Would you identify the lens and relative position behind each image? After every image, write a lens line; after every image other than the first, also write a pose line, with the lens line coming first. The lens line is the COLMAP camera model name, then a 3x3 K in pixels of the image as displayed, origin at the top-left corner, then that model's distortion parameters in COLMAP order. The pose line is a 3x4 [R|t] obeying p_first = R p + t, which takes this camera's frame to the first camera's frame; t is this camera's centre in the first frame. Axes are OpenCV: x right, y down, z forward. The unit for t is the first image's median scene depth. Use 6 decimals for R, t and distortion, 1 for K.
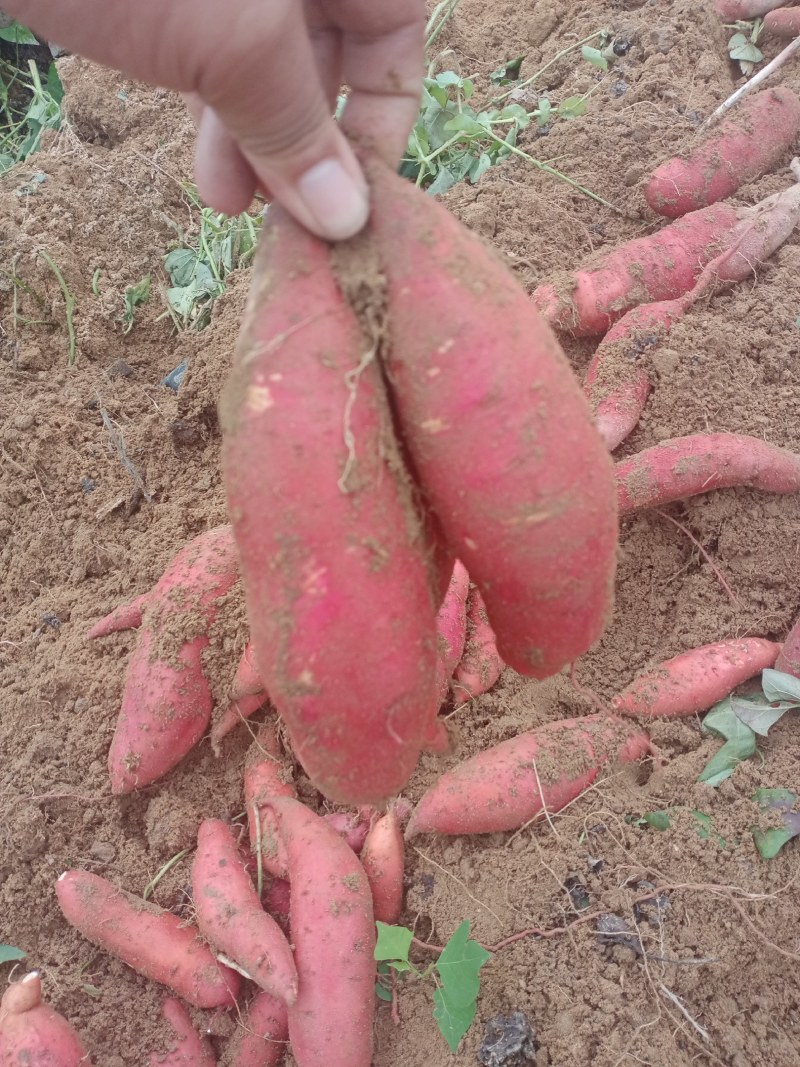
lens RADIAL K [[862.5, 0, 400.0], [0, 862.5, 533.5], [0, 0, 1]] dist [0.006225, -0.064269]
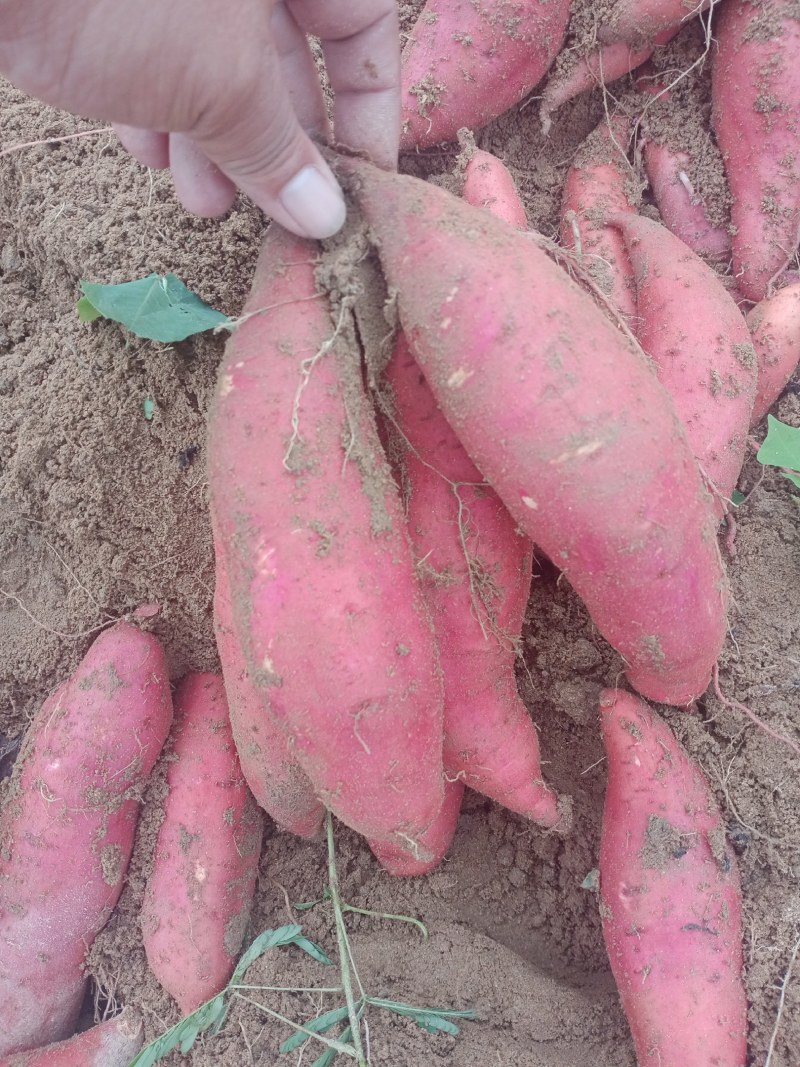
lens RADIAL K [[862.5, 0, 400.0], [0, 862.5, 533.5], [0, 0, 1]] dist [0.006225, -0.064269]
pose [[0.967215, 0.249066, 0.049606, -0.273620], [-0.245547, 0.867309, 0.432992, 0.266074], [0.064820, -0.430977, 0.900032, 0.289519]]
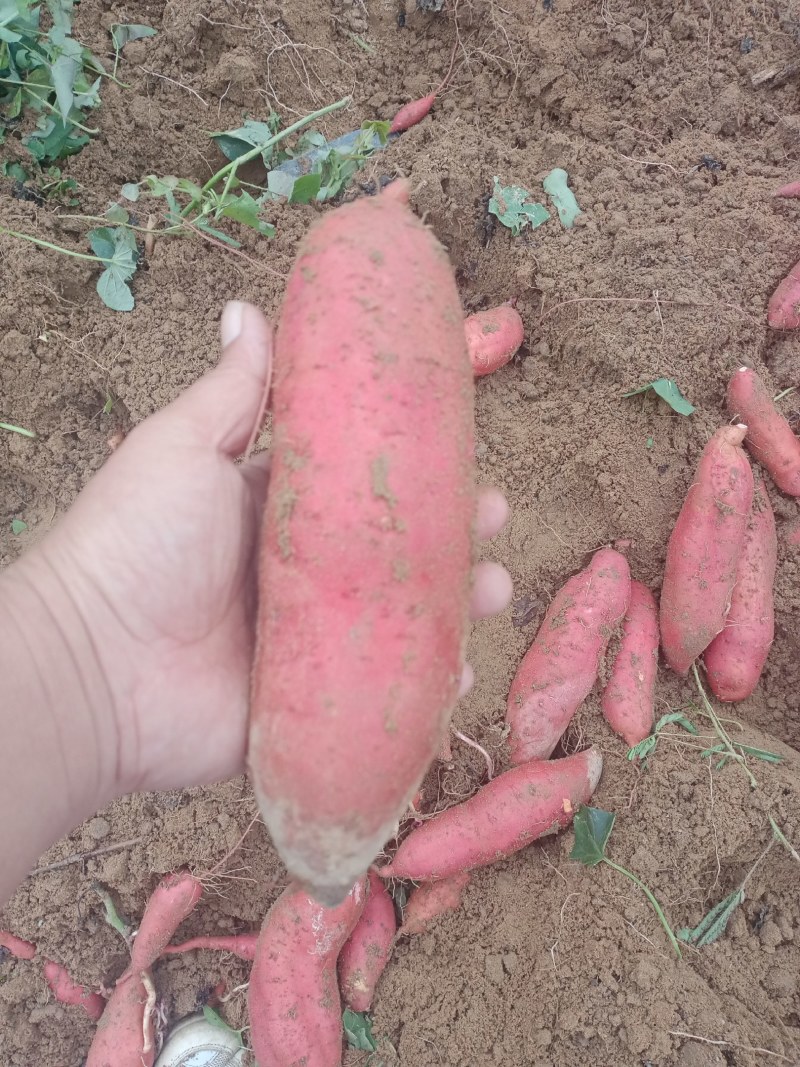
lens RADIAL K [[862.5, 0, 400.0], [0, 862.5, 533.5], [0, 0, 1]] dist [0.006225, -0.064269]
pose [[0.929392, 0.366425, 0.044296, -0.774497], [-0.350697, 0.839273, 0.415491, 0.217965], [0.115070, -0.401688, 0.908518, -0.348923]]
